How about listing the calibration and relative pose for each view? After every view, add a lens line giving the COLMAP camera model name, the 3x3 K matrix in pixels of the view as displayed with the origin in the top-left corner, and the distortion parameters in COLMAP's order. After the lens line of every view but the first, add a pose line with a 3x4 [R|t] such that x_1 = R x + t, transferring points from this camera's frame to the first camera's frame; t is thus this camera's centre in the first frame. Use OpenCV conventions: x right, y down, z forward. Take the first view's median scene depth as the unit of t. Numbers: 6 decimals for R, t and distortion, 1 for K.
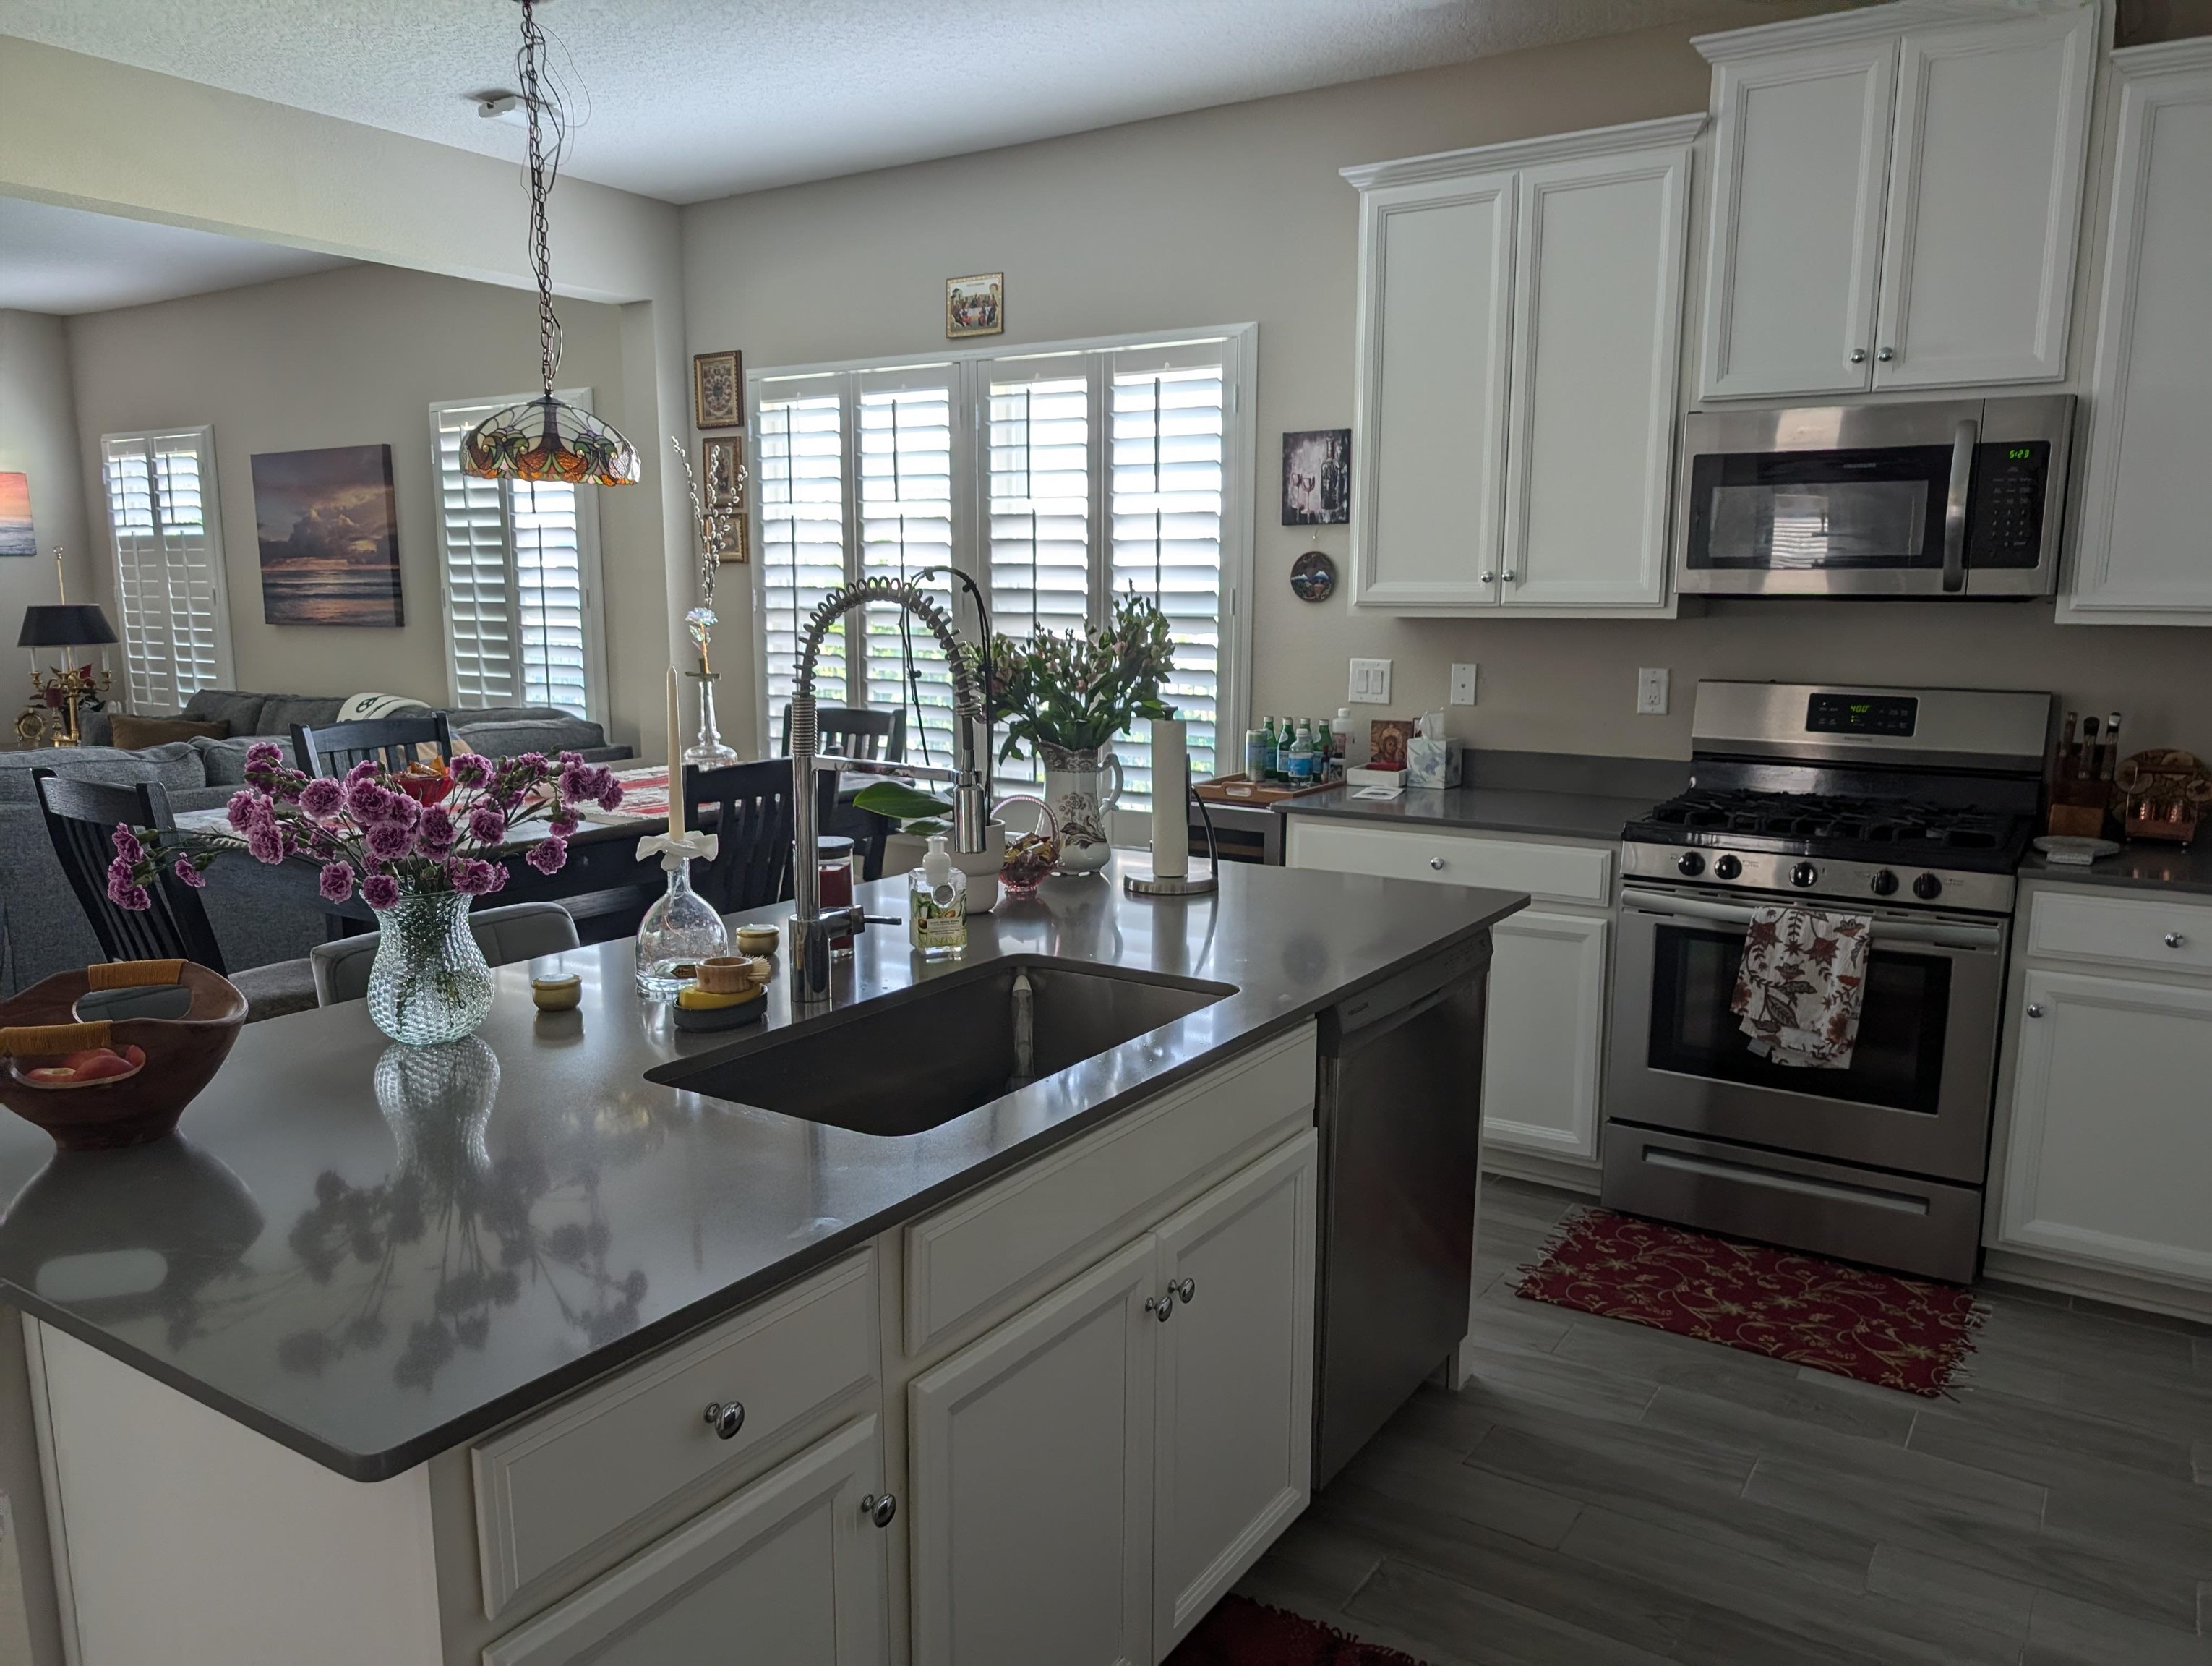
lens RADIAL K [[1591.8, 0, 1117.9], [0, 1591.8, 861.6], [0, 0, 1]] dist [0.020495, -0.021604]
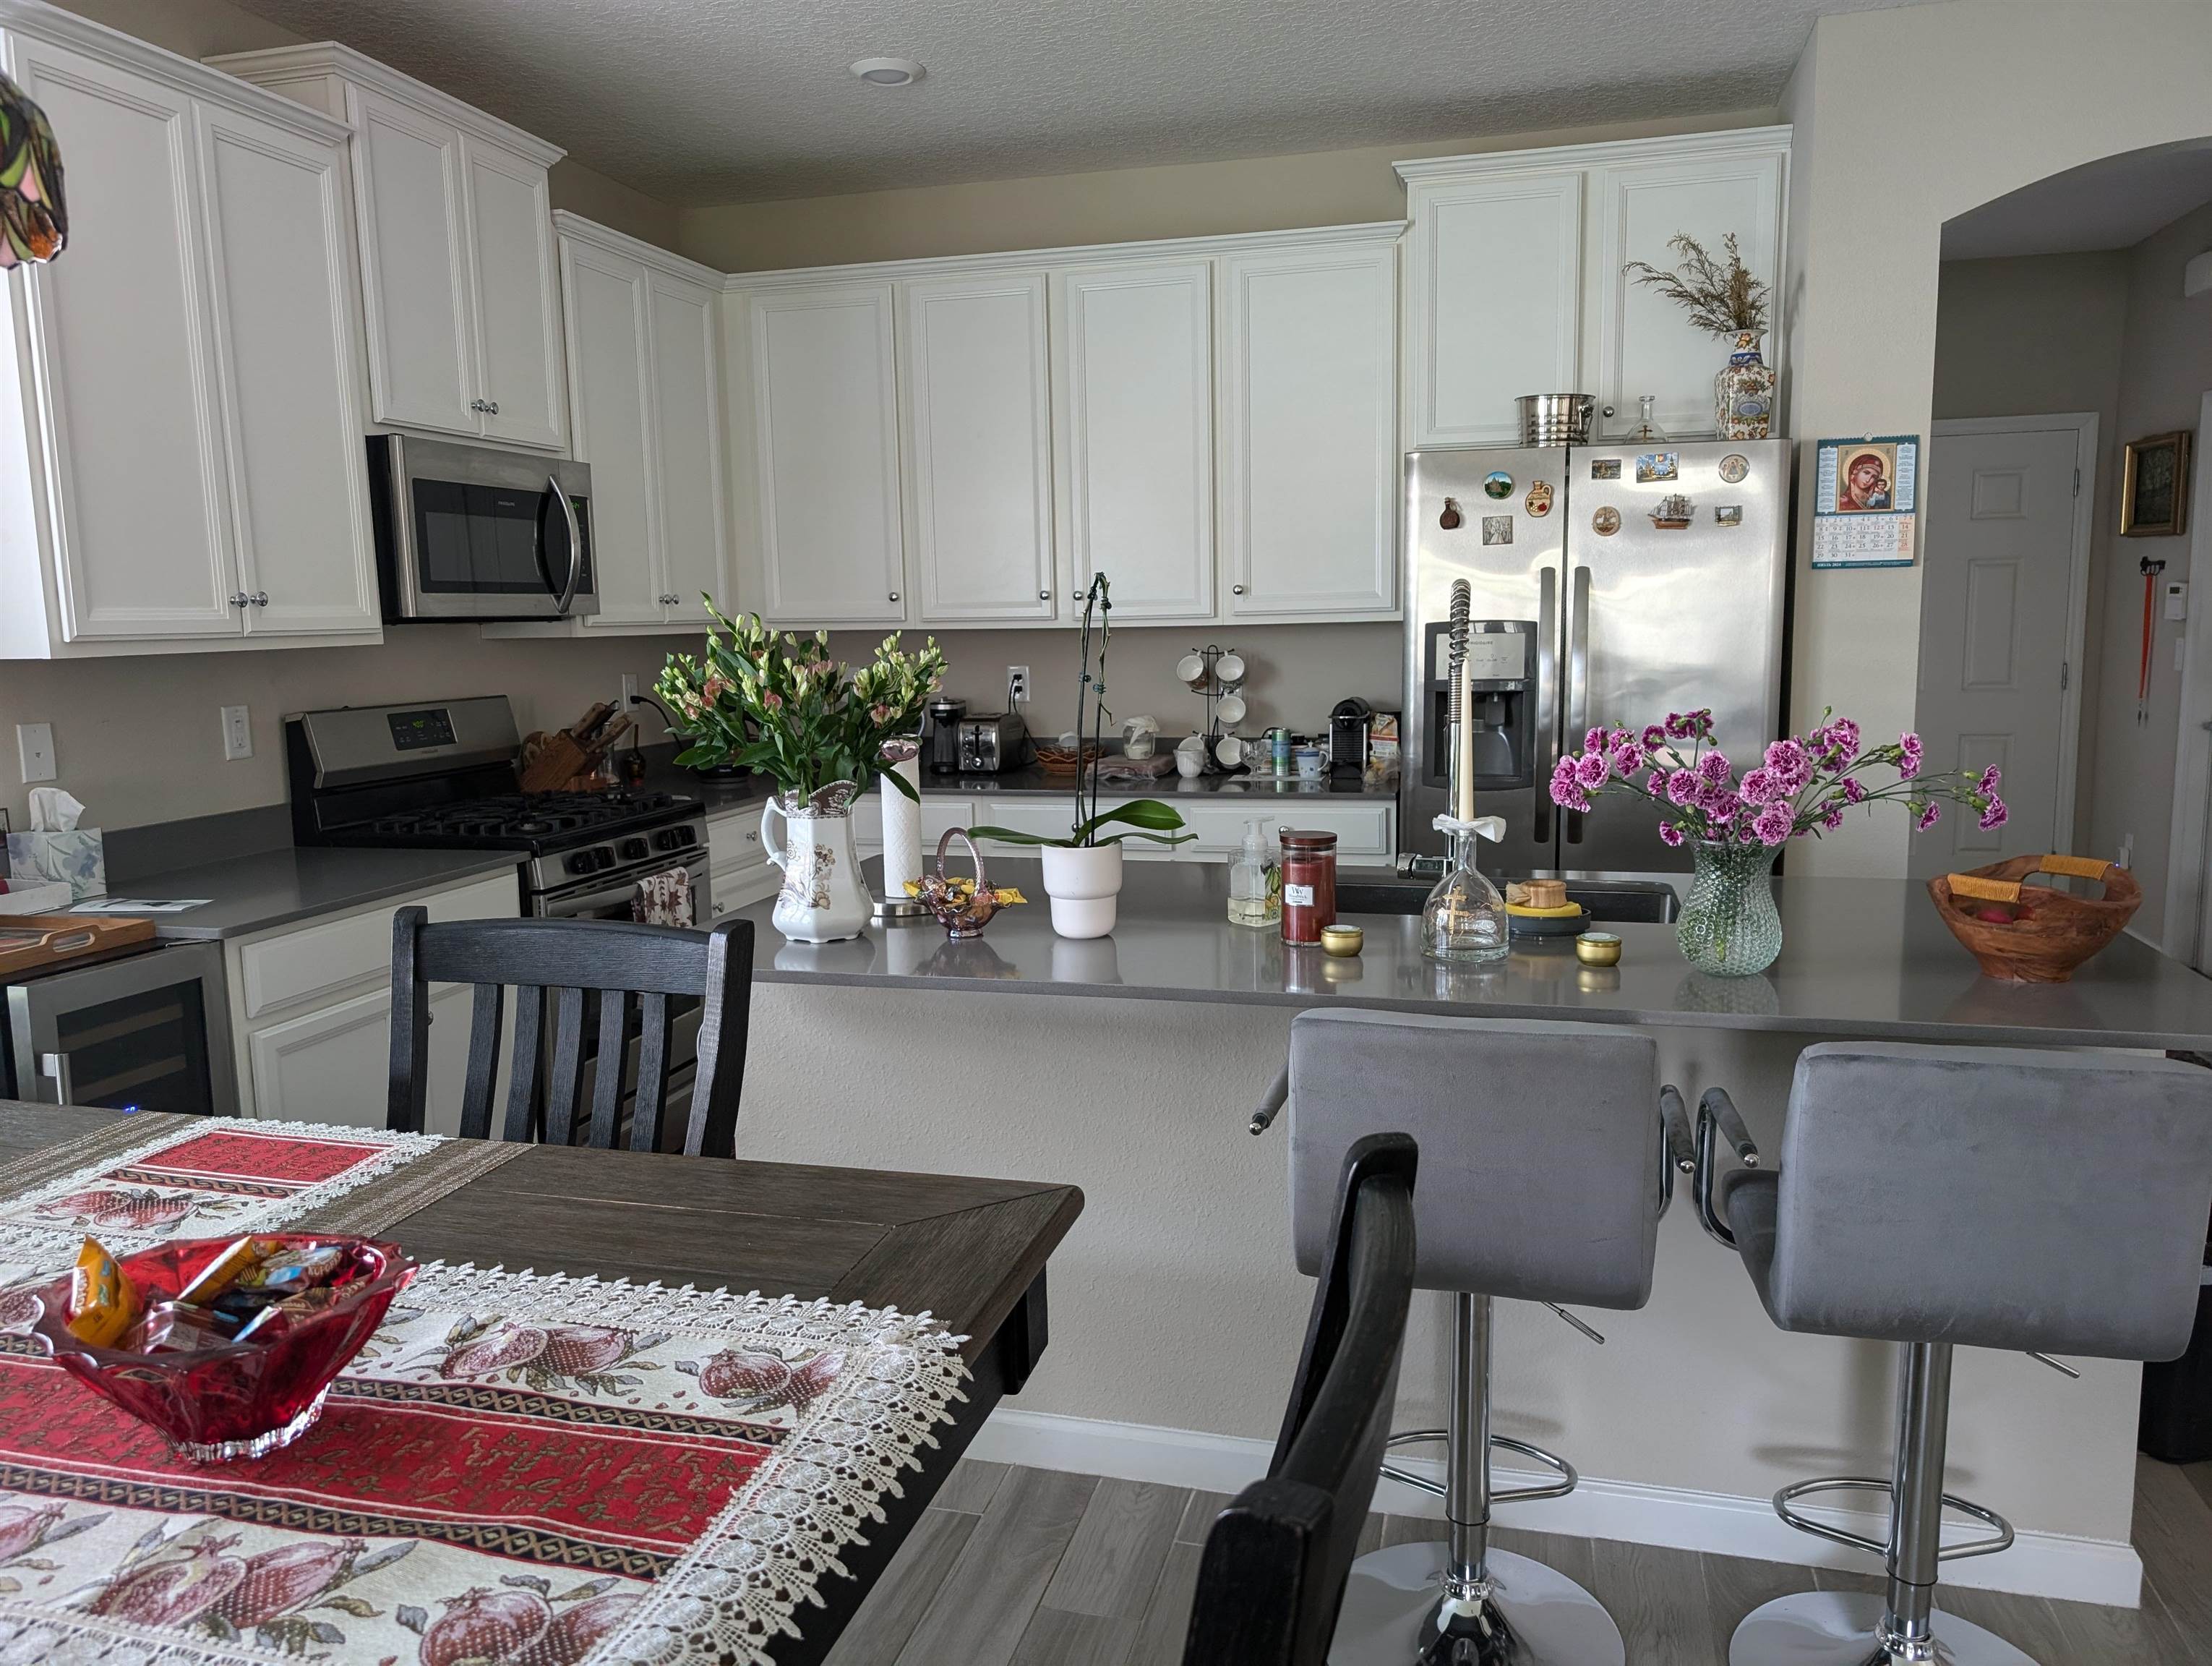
lens RADIAL K [[1591.8, 0, 1105.8], [0, 1591.8, 839.5], [0, 0, 1]] dist [0.020495, -0.021604]
pose [[-0.308888, -0.133097, 0.941739, -0.510229], [0.180147, 0.964049, 0.195338, -0.107204], [-0.933882, 0.229990, -0.273806, 0.640421]]
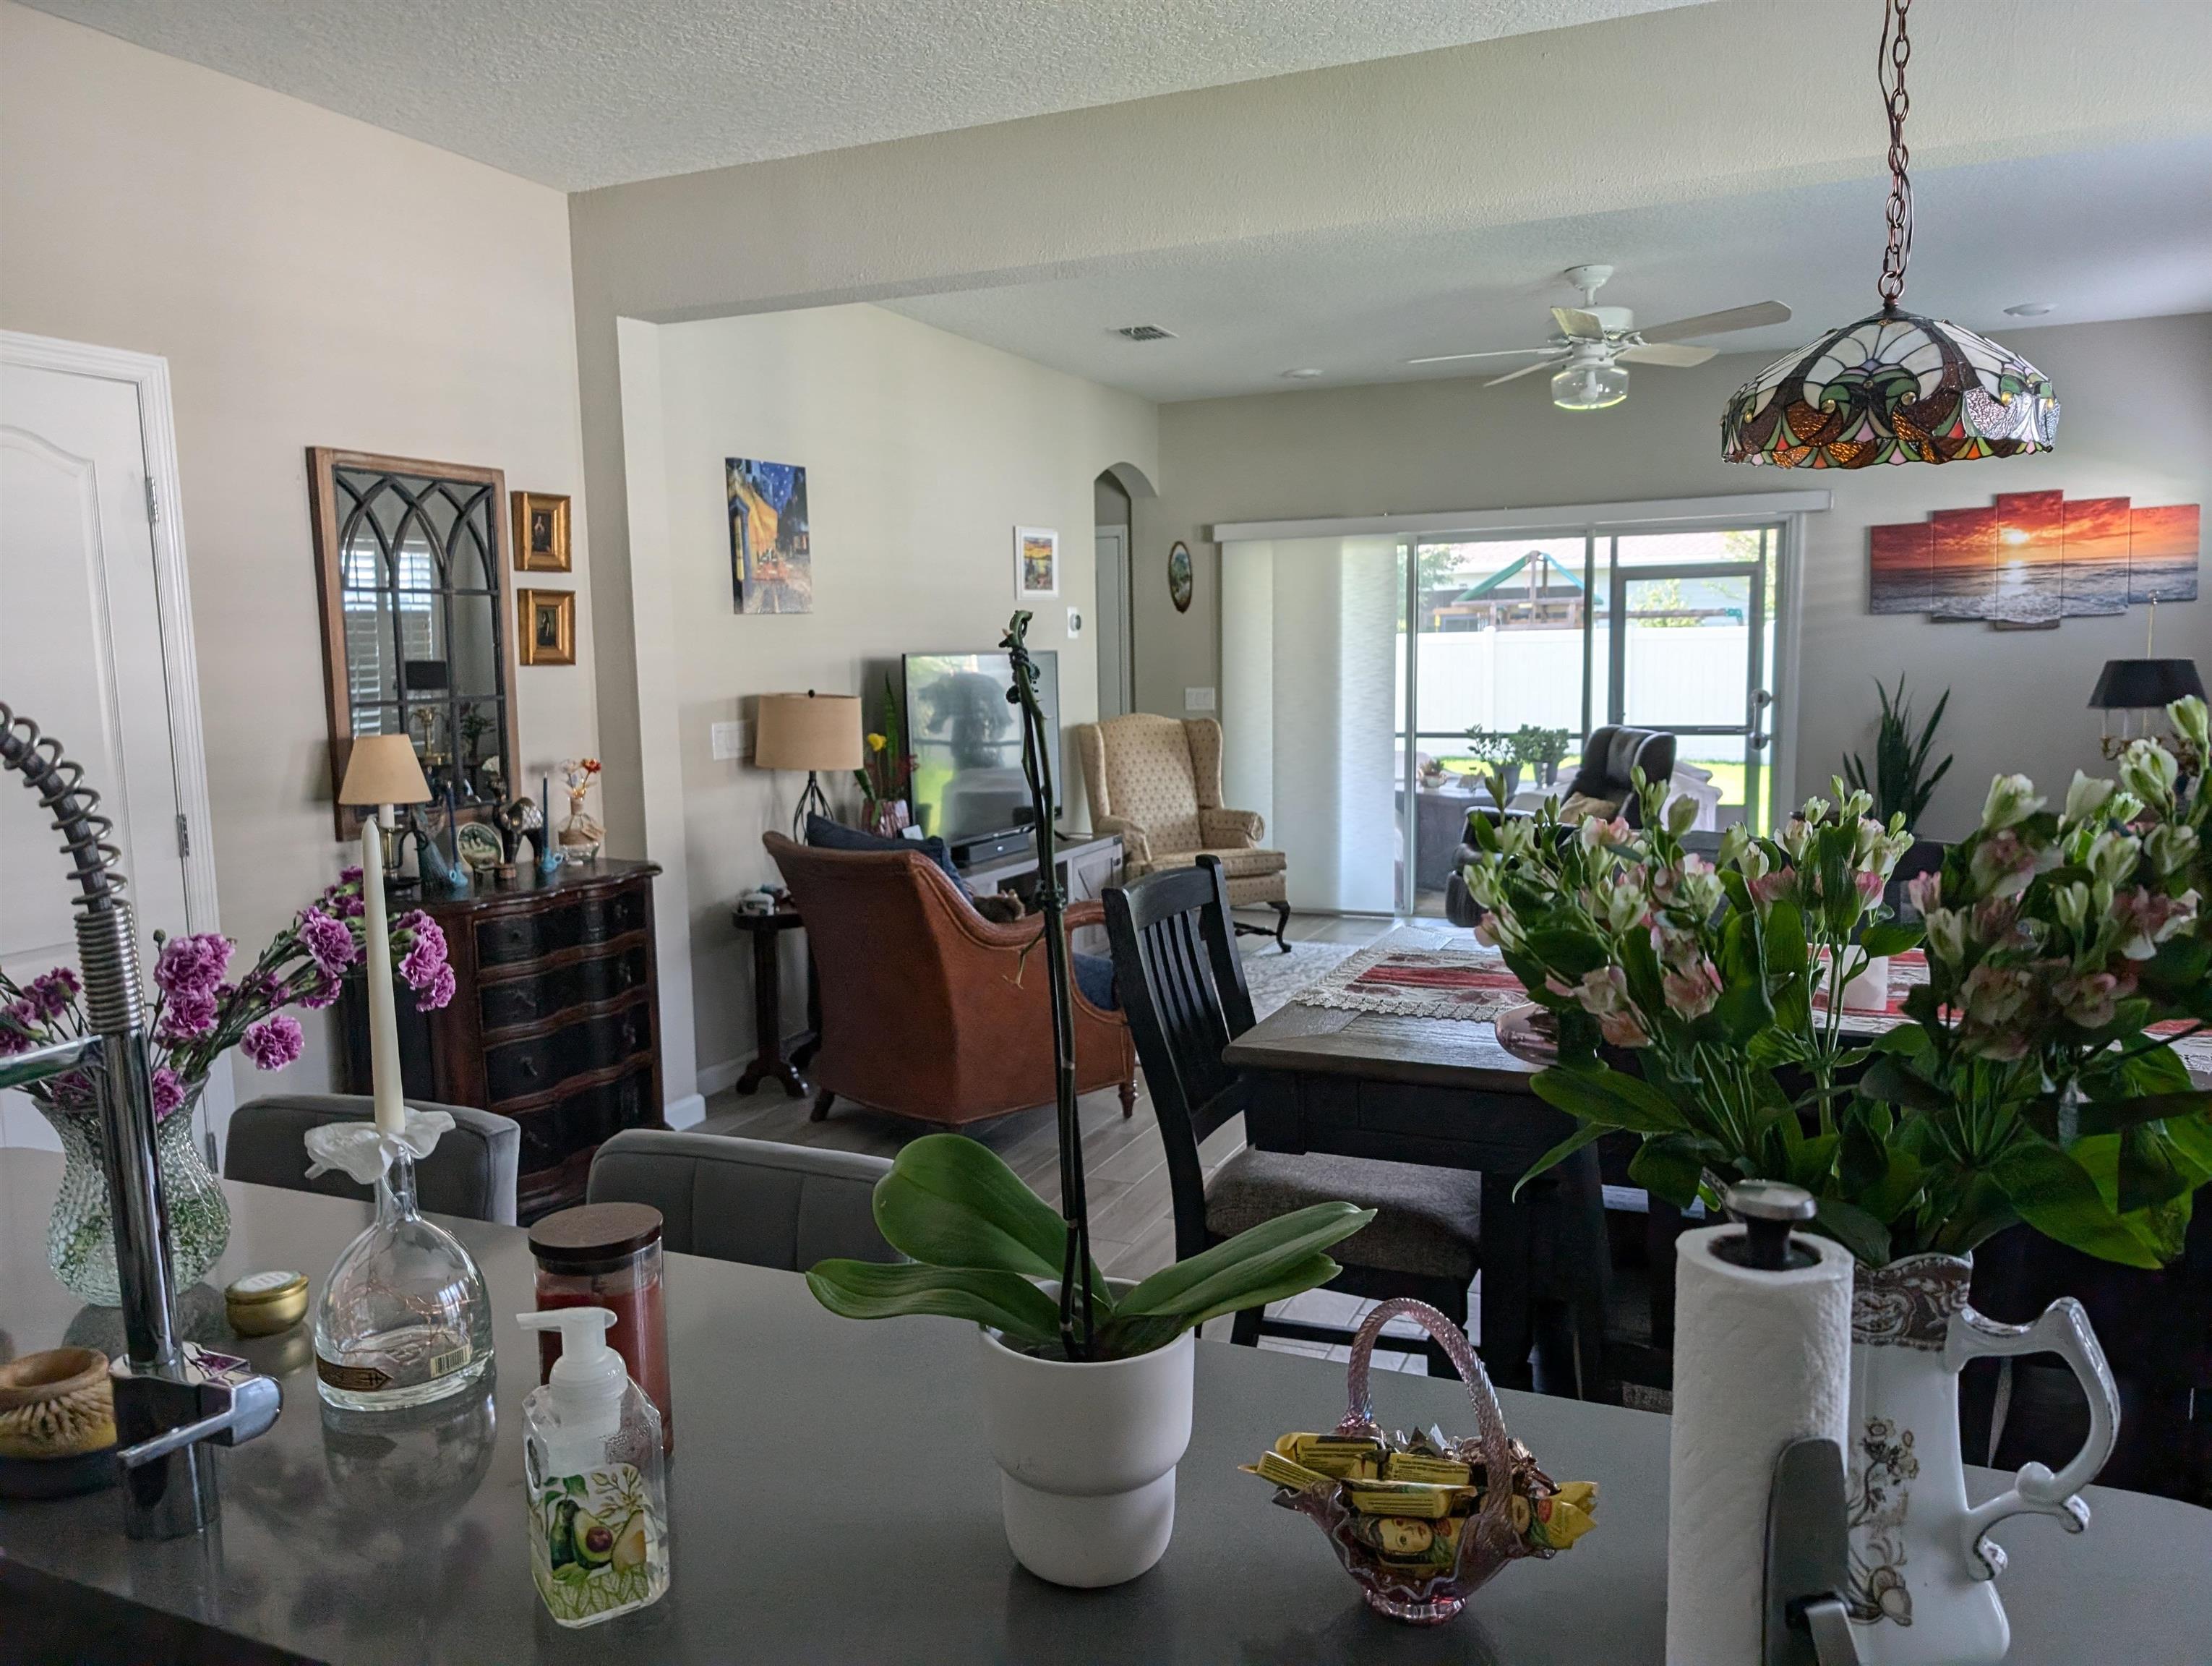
lens RADIAL K [[1591.8, 0, 1114.1], [0, 1591.8, 863.9], [0, 0, 1]] dist [0.020495, -0.021604]
pose [[0.162372, 0.124883, -0.978795, 0.120141], [-0.148460, 0.983759, 0.100889, -0.081614], [0.975497, 0.128931, 0.178275, 0.462542]]
